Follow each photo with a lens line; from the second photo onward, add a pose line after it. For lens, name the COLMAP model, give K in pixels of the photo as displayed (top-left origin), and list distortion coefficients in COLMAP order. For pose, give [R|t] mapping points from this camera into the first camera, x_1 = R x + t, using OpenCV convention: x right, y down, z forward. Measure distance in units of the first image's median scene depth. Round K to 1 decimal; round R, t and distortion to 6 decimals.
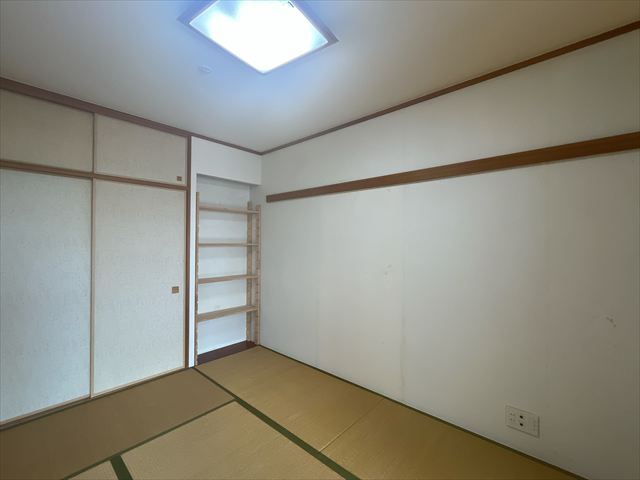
lens RADIAL K [[274.4, 0, 319.8], [0, 274.4, 239.8], [0, 0, 1]] dist [-0.002173, -0.000068]
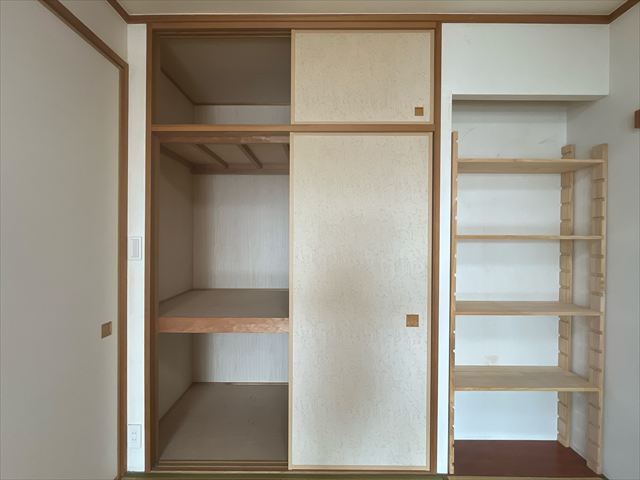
lens RADIAL K [[274.4, 0, 320.4], [0, 274.4, 237.5], [0, 0, 1]] dist [-0.002173, -0.000068]
pose [[0.650645, 0.004486, -0.759369, -0.198124], [0.005235, 0.999932, 0.010392, 0.010224], [0.759364, -0.010736, 0.650578, 0.430832]]
